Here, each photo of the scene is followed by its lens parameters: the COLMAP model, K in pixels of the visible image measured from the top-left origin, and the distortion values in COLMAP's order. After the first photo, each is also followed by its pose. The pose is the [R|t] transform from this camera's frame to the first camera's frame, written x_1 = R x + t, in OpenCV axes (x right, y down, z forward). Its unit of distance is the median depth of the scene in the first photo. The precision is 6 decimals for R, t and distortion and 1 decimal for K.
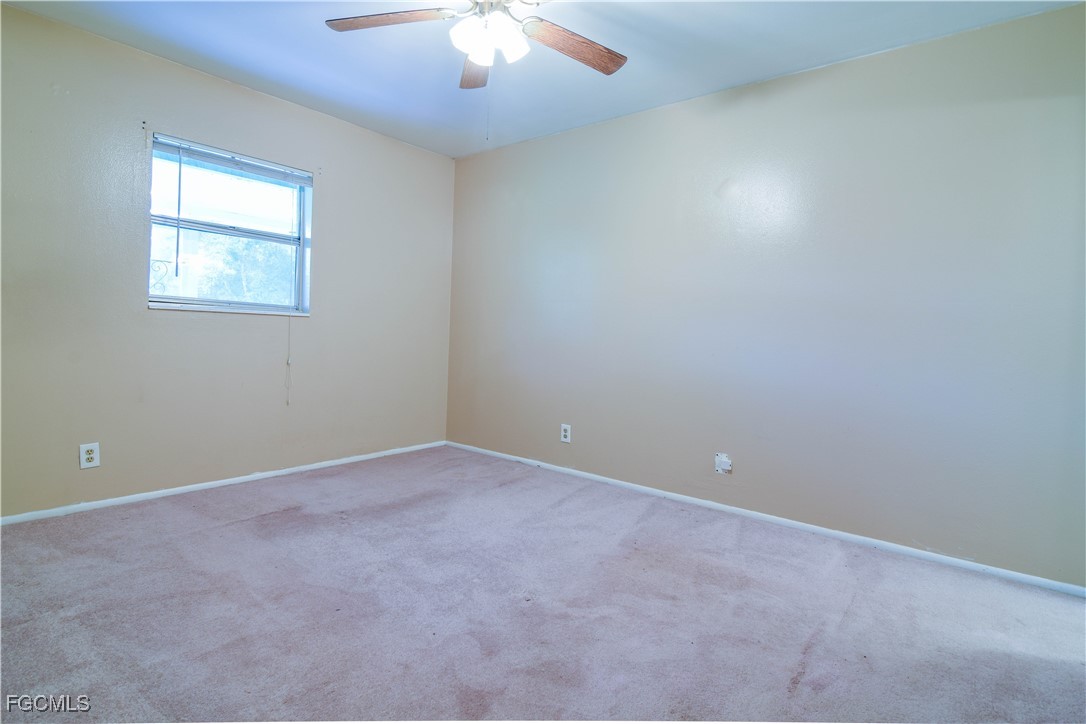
lens RADIAL K [[523.3, 0, 535.3], [0, 523.3, 354.8], [0, 0, 1]] dist [-0.002677, -0.006975]
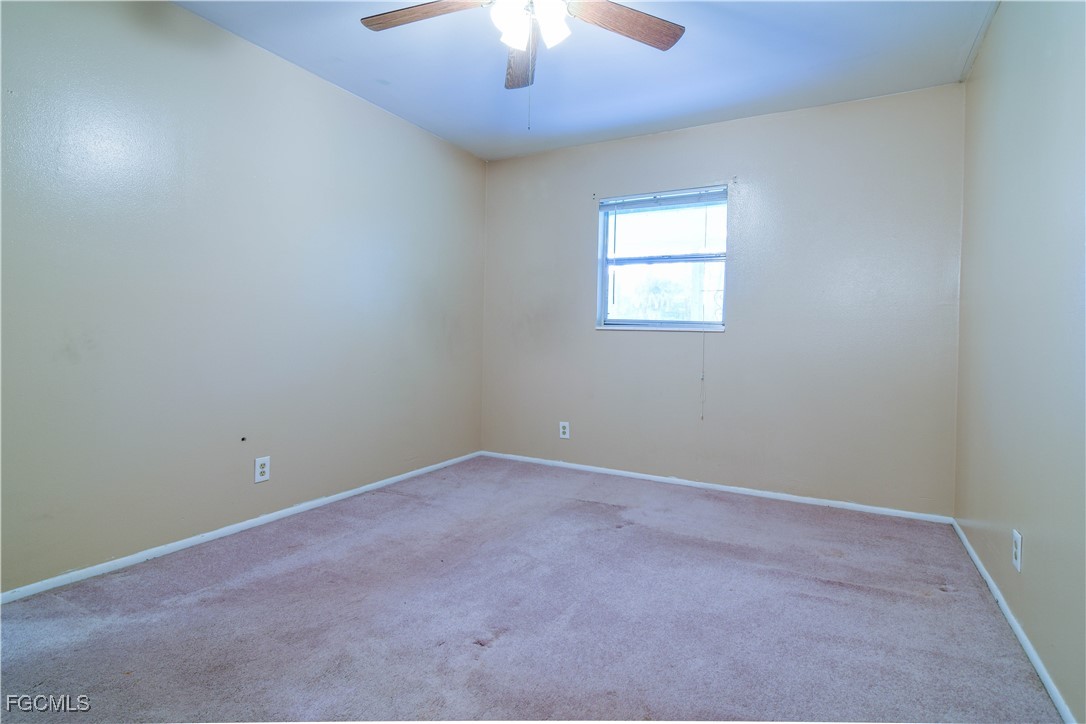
lens RADIAL K [[523.3, 0, 535.3], [0, 523.3, 354.8], [0, 0, 1]] dist [-0.002677, -0.006975]
pose [[0.223115, 0.010630, -0.974734, 0.540261], [-0.052779, 0.998605, -0.001191, -0.013512], [0.973362, 0.051712, 0.223365, 0.541690]]
